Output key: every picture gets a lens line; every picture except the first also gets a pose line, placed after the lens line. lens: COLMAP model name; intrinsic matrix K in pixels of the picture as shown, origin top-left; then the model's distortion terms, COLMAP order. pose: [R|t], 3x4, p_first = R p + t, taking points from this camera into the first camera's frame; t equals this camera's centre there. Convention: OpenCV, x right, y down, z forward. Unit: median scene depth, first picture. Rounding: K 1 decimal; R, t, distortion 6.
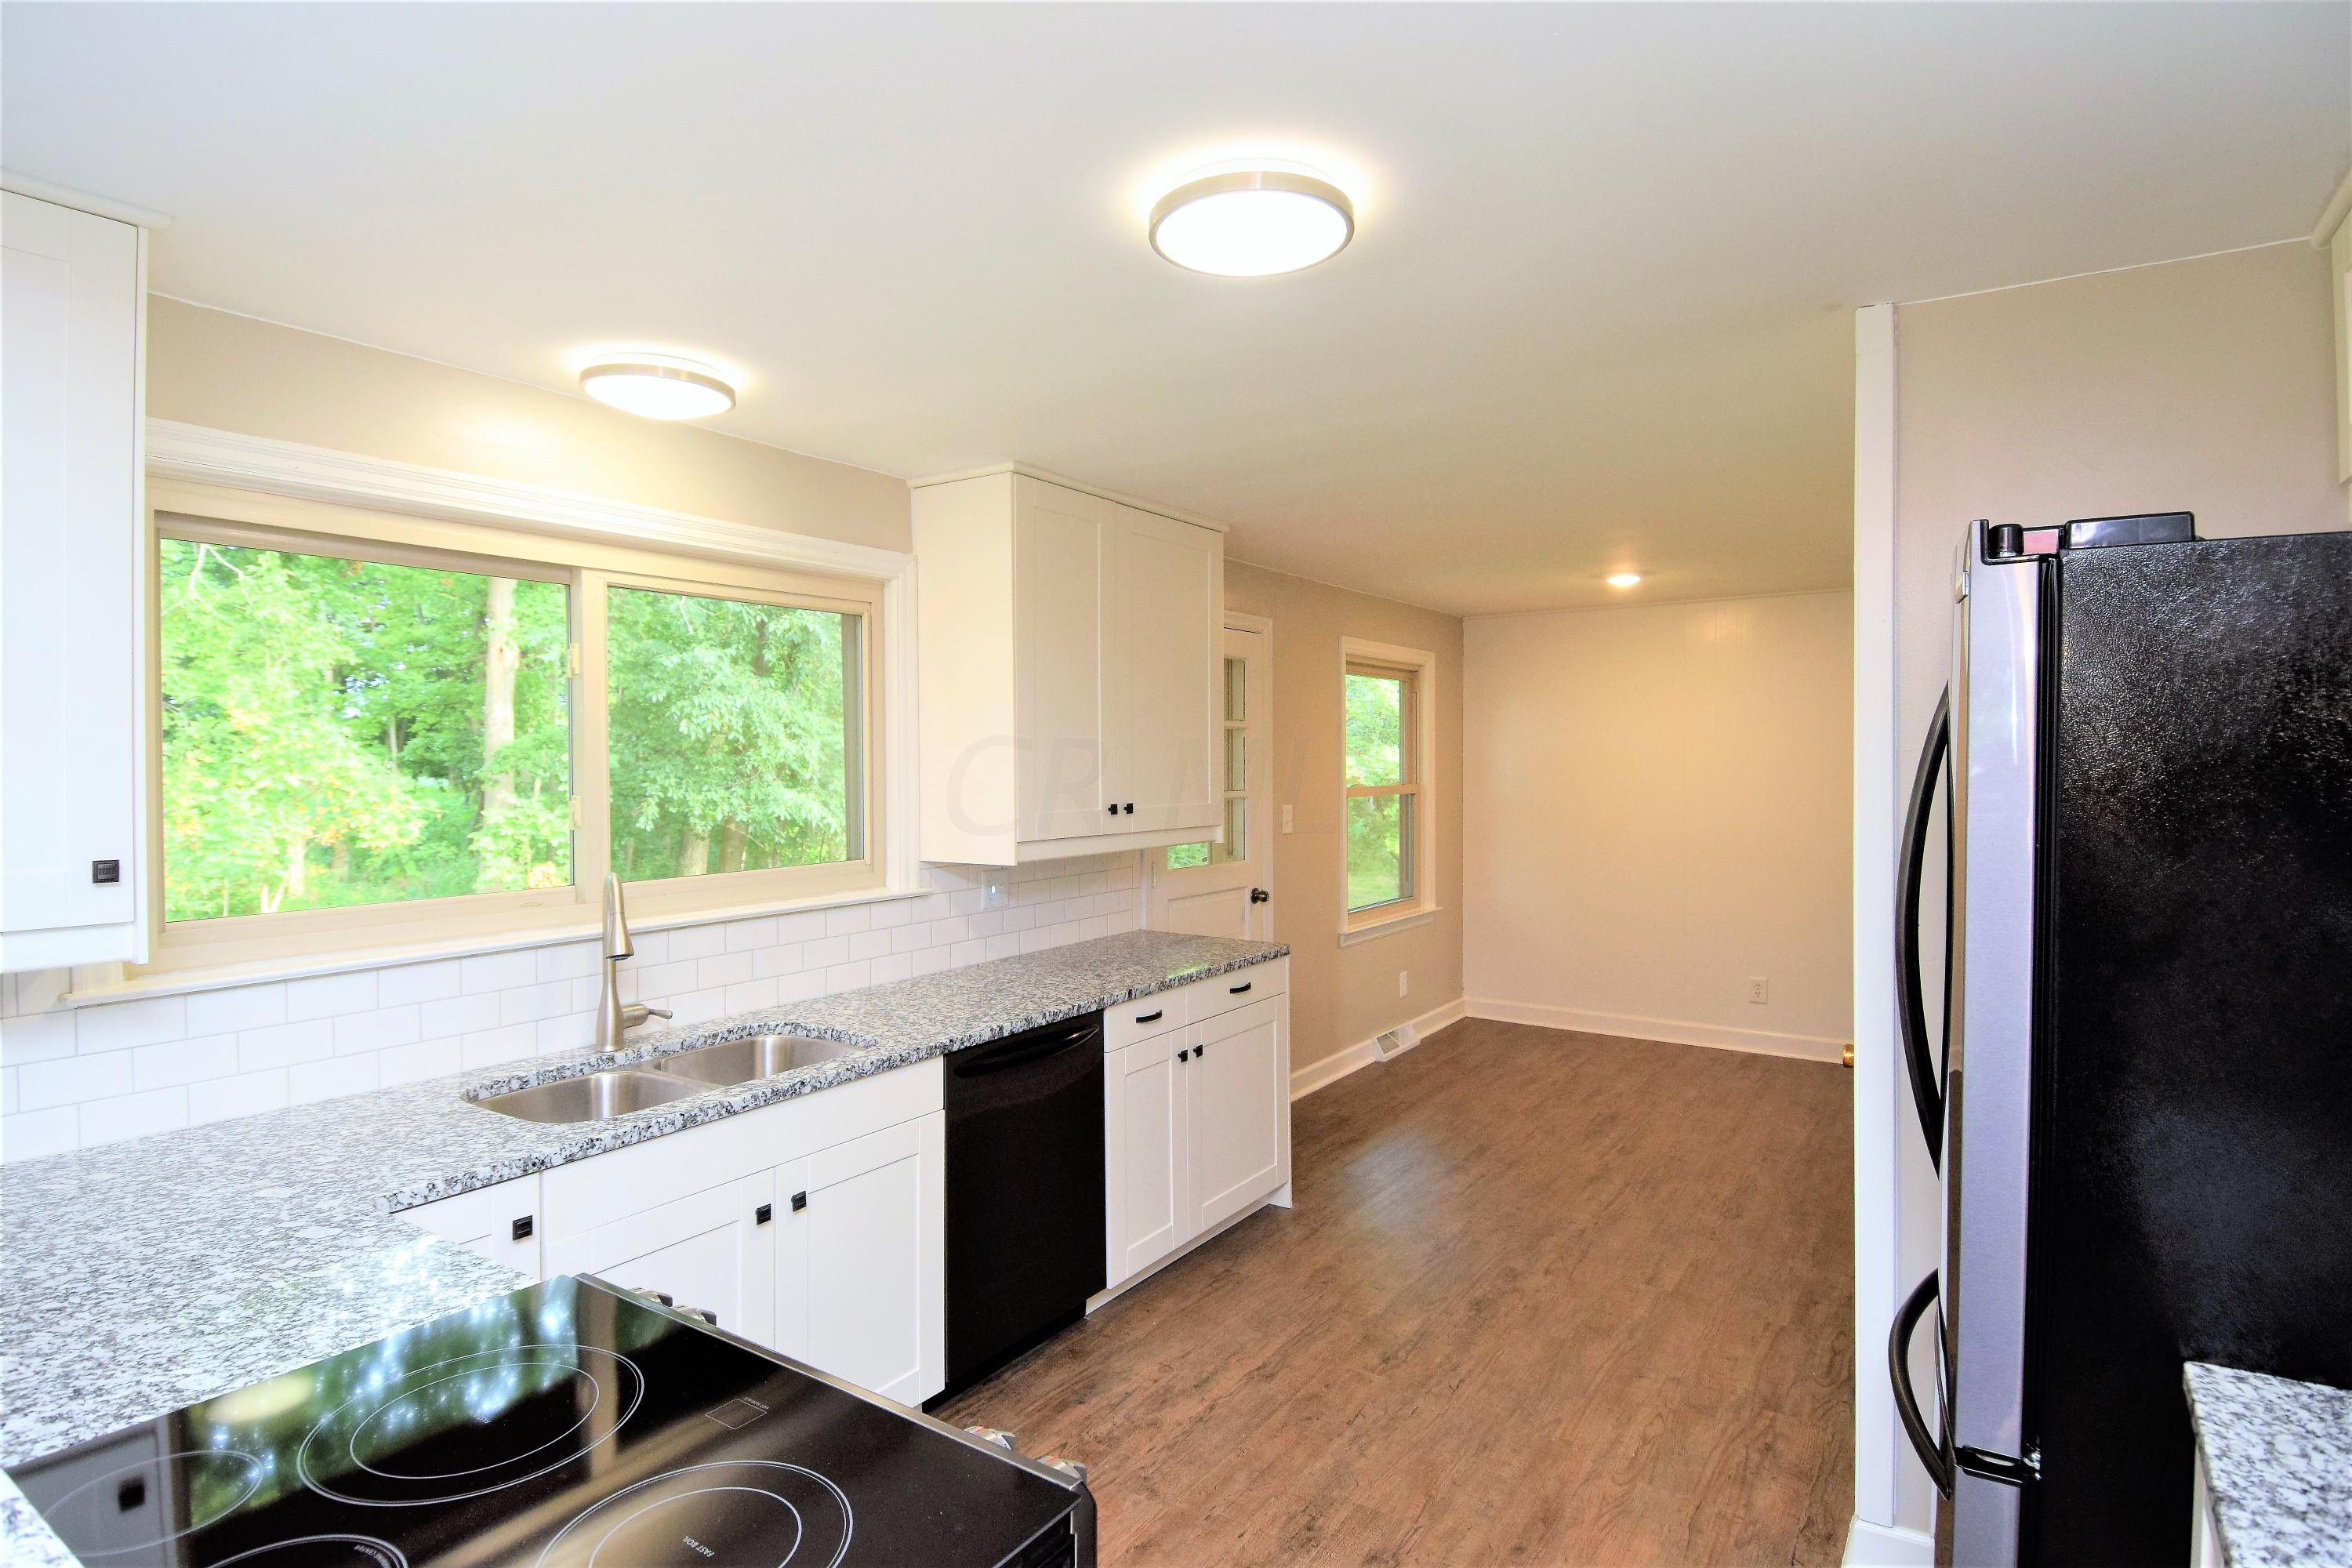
lens RADIAL K [[1219.6, 0, 1176.8], [0, 1219.6, 770.3], [0, 0, 1]] dist [0.055749, -0.064698]
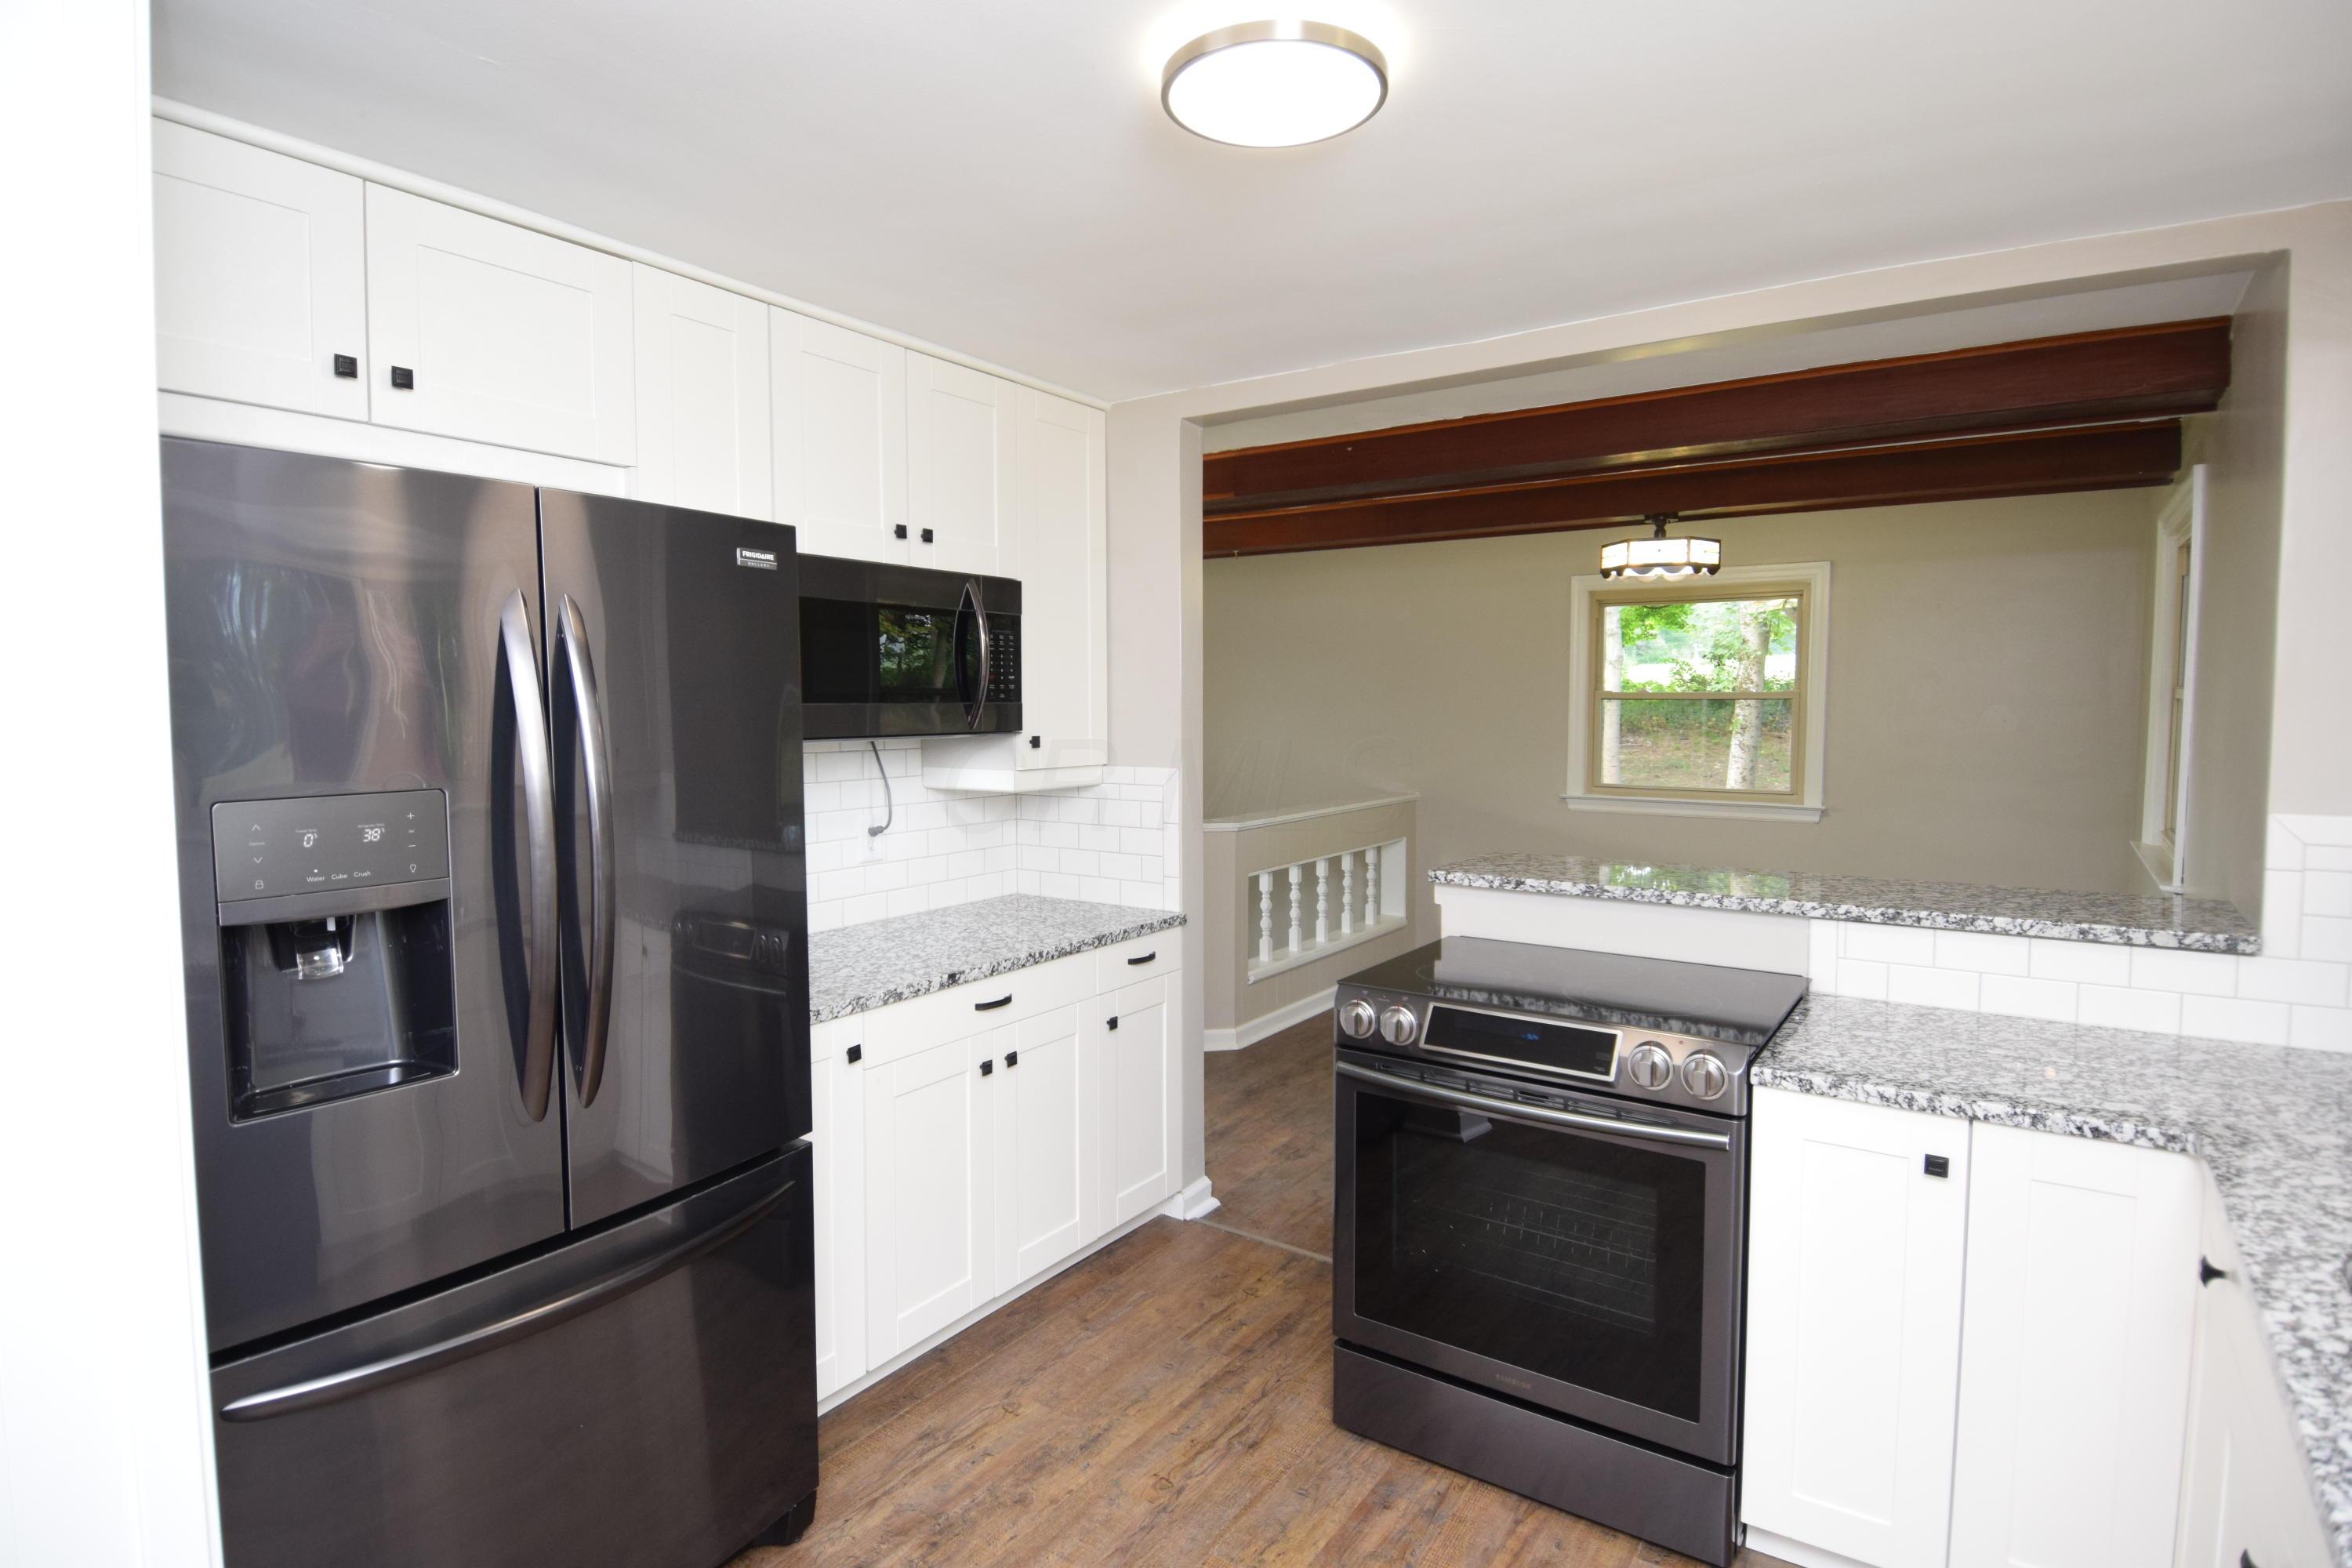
lens RADIAL K [[1228.2, 0, 1179.7], [0, 1228.2, 771.7], [0, 0, 1]] dist [0.055976, -0.059579]
pose [[-0.999988, 0.003261, 0.003784, 0.073139], [0.003523, 0.997427, 0.071609, -0.002432], [-0.003541, 0.071621, -0.997426, 1.106154]]
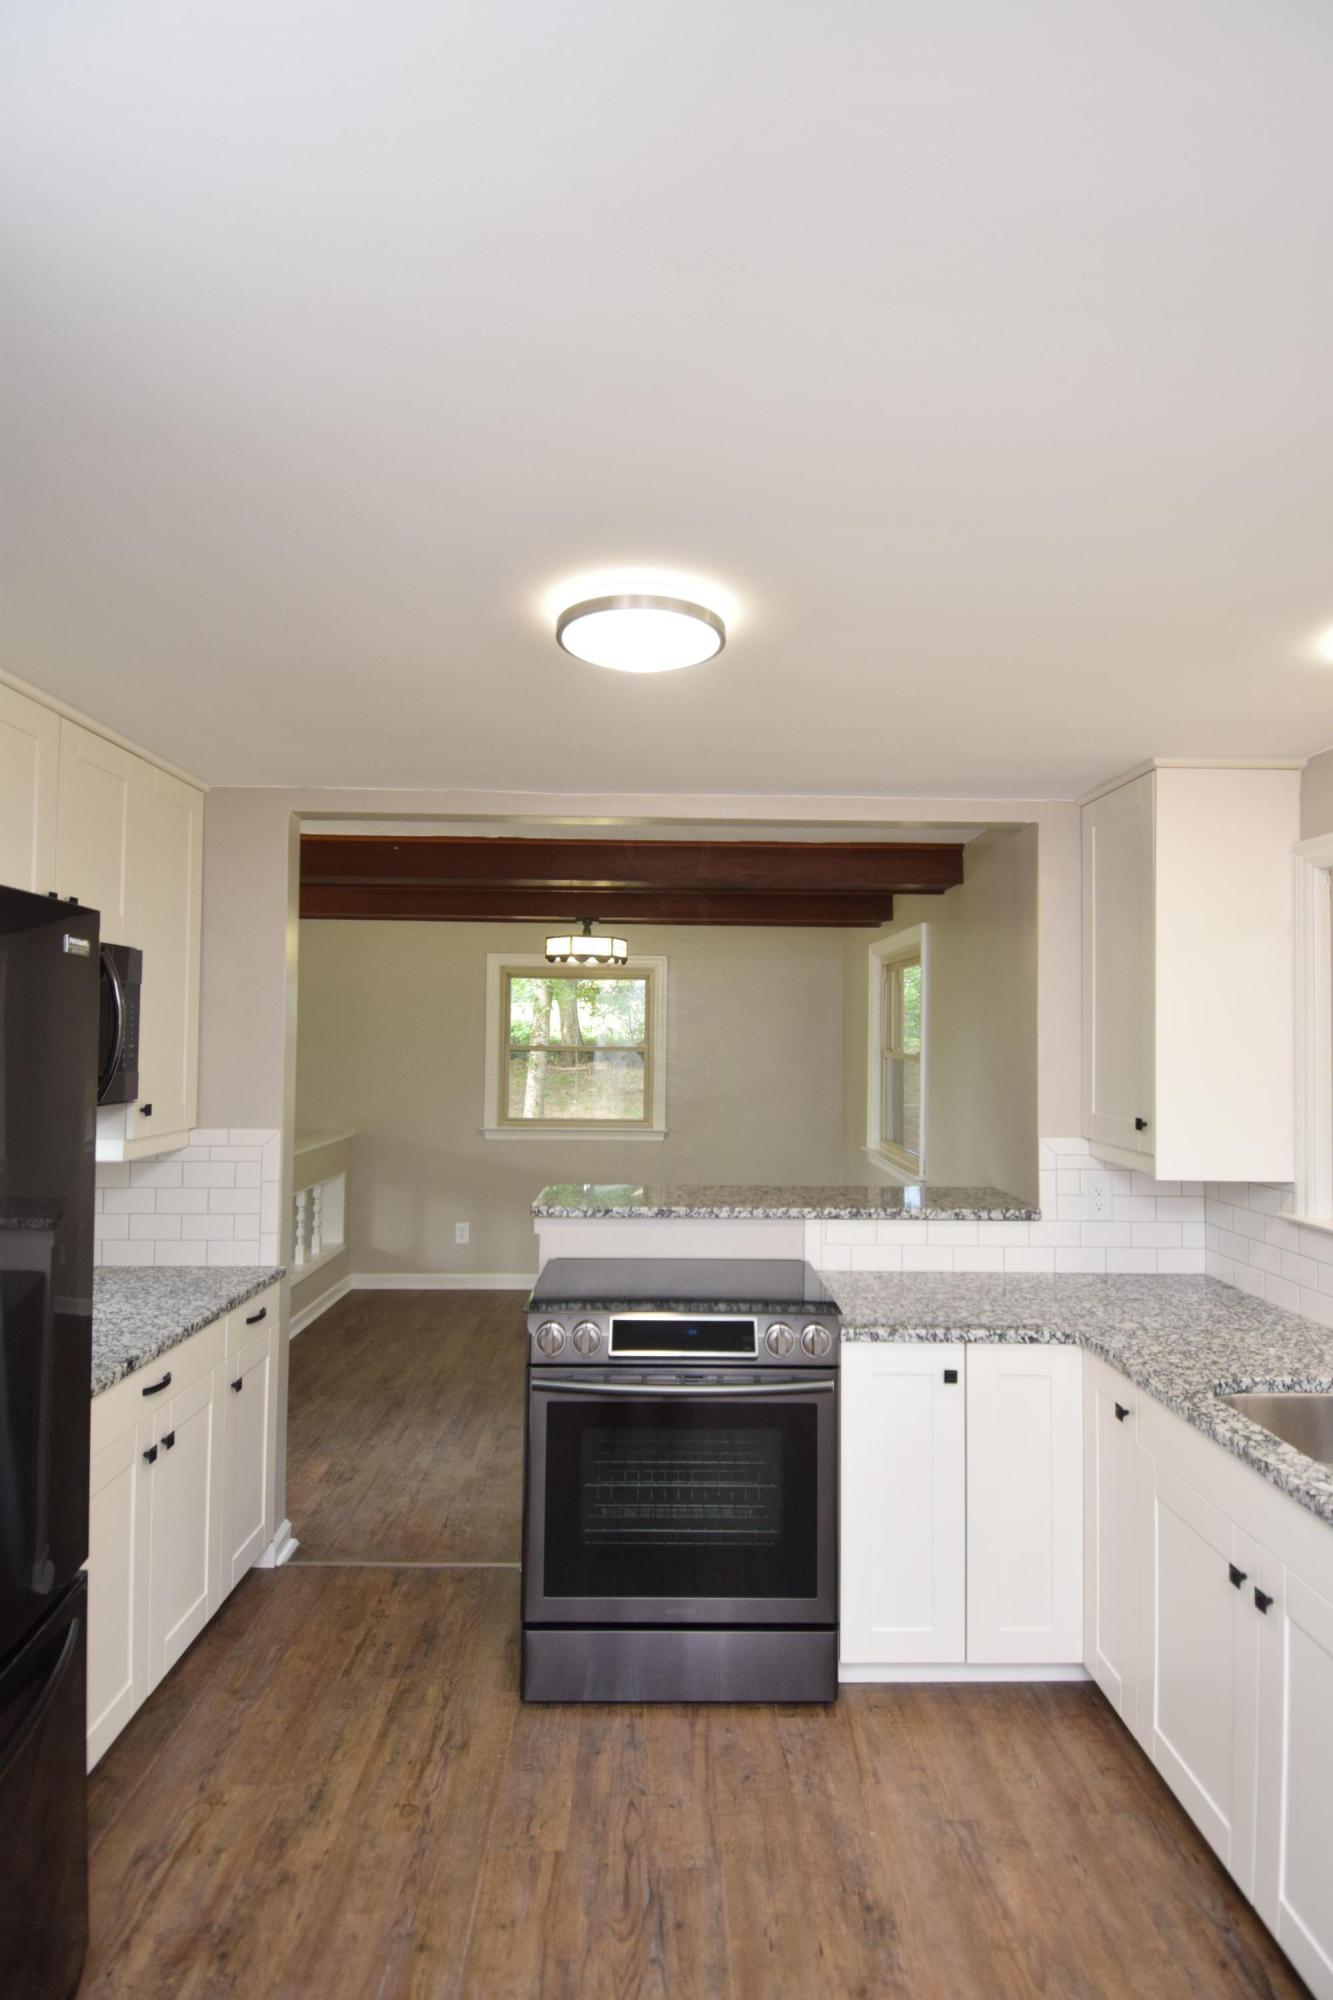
lens RADIAL K [[1044.4, 0, 676.2], [0, 1044.4, 1000.4], [0, 0, 1]] dist [0.055976, -0.059579]
pose [[-0.817453, -0.025106, -0.575447, 0.350568], [-0.014623, 0.999632, -0.022839, -0.032550], [0.575809, -0.010255, -0.817520, 1.055741]]
